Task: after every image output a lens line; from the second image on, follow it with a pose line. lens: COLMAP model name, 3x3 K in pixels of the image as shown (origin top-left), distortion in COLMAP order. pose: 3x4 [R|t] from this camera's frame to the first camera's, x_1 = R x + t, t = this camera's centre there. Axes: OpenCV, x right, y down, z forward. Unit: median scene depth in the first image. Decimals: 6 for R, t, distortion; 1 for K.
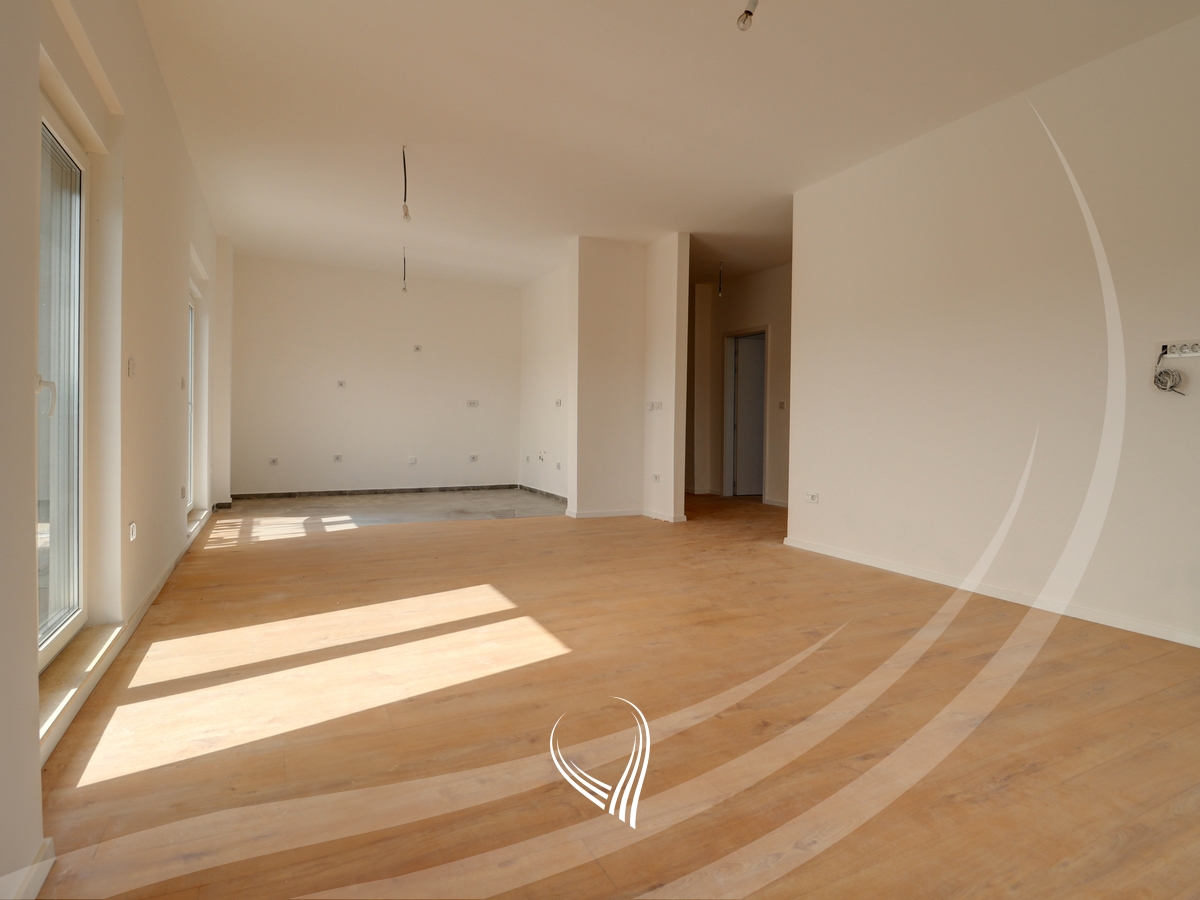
lens RADIAL K [[642.0, 0, 600.0], [0, 642.0, 450.0], [0, 0, 1]] dist [0.001965, 0.000111]
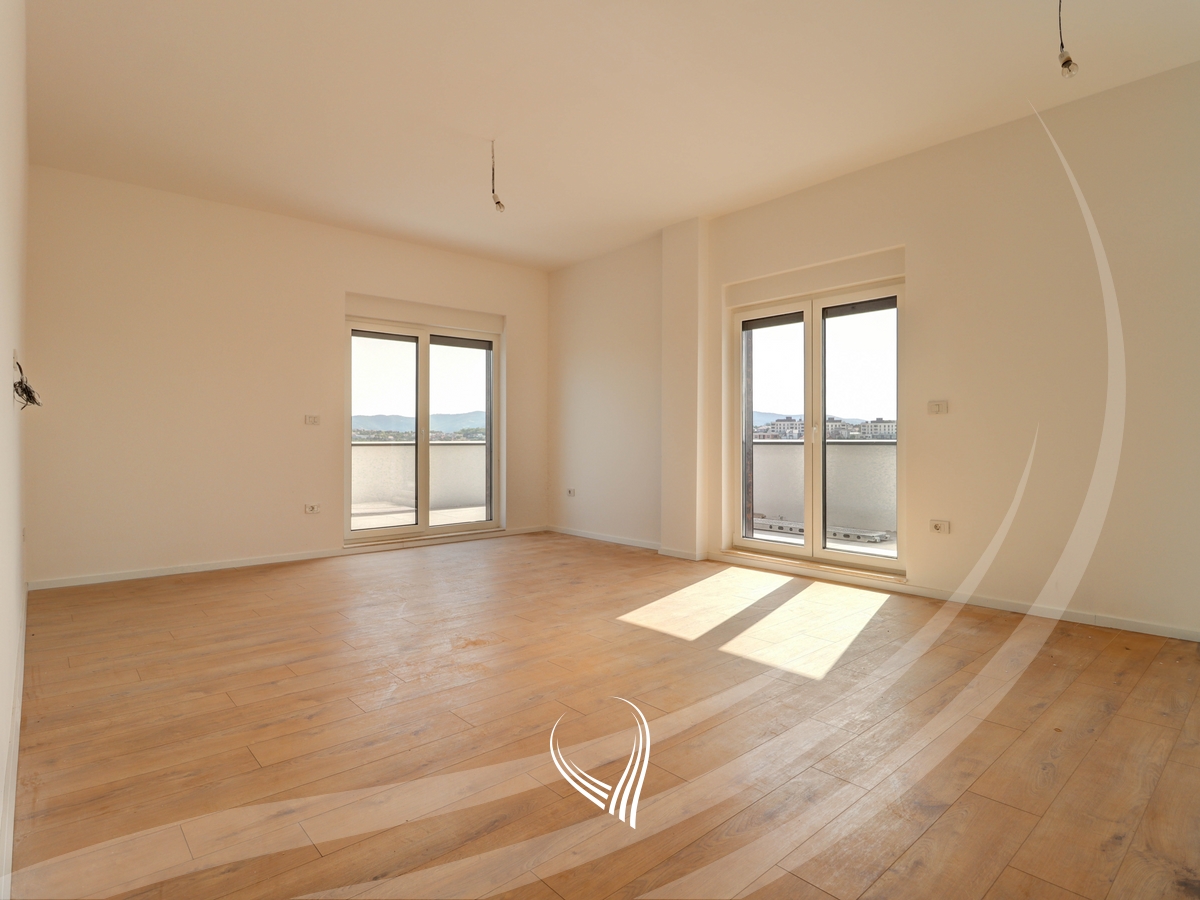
lens RADIAL K [[630.0, 0, 600.0], [0, 630.0, 450.0], [0, 0, 1]] dist [-0.000149, -0.000101]
pose [[-0.965292, -0.005503, -0.261114, 0.272775], [-0.021290, 0.998109, 0.057668, -0.083155], [0.260303, 0.061226, -0.963584, 1.834784]]
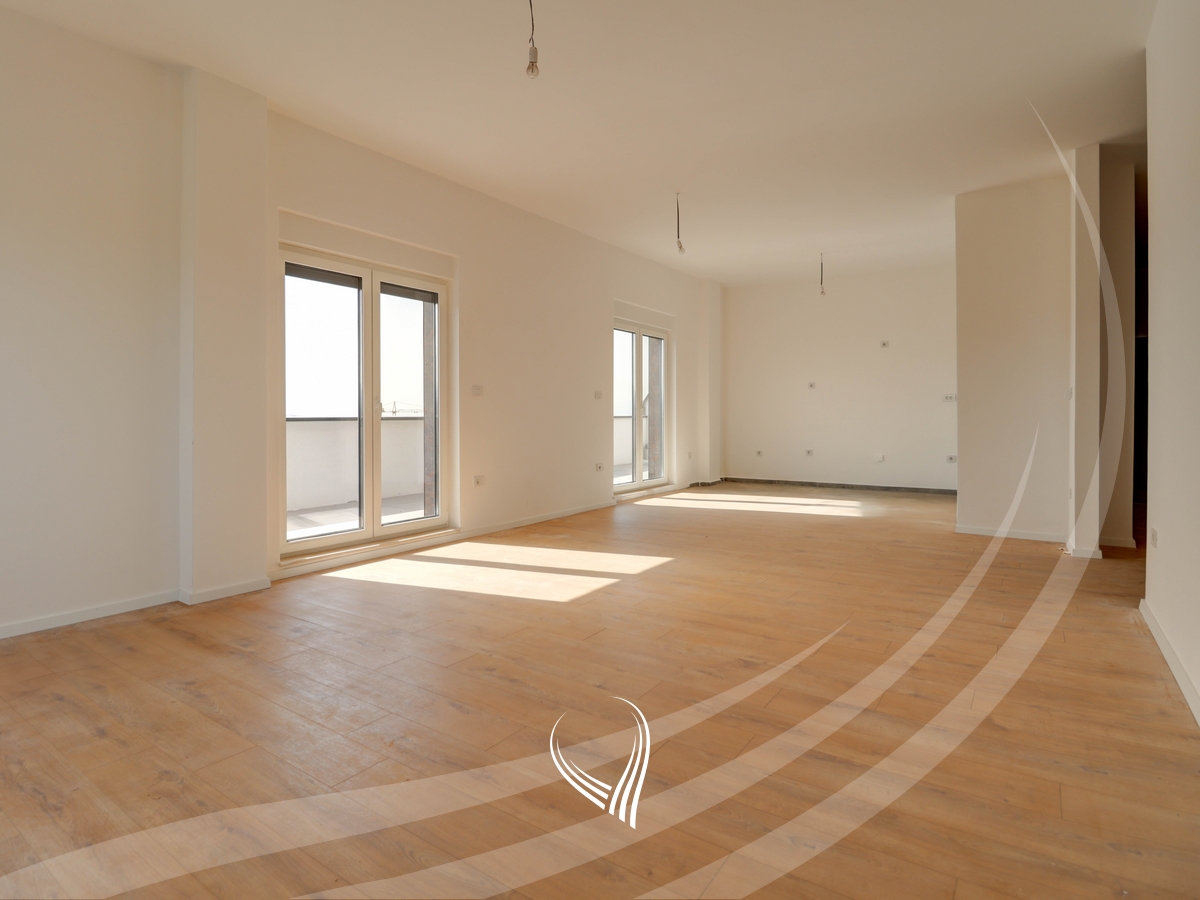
lens RADIAL K [[636.1, 0, 603.7], [0, 636.1, 424.7], [0, 0, 1]] dist [-0.012470, -0.000521]
pose [[0.484927, -0.002866, -0.874550, 0.876490], [-0.032228, 0.999257, -0.021145, -0.001272], [0.873961, 0.038438, 0.484474, 0.385497]]
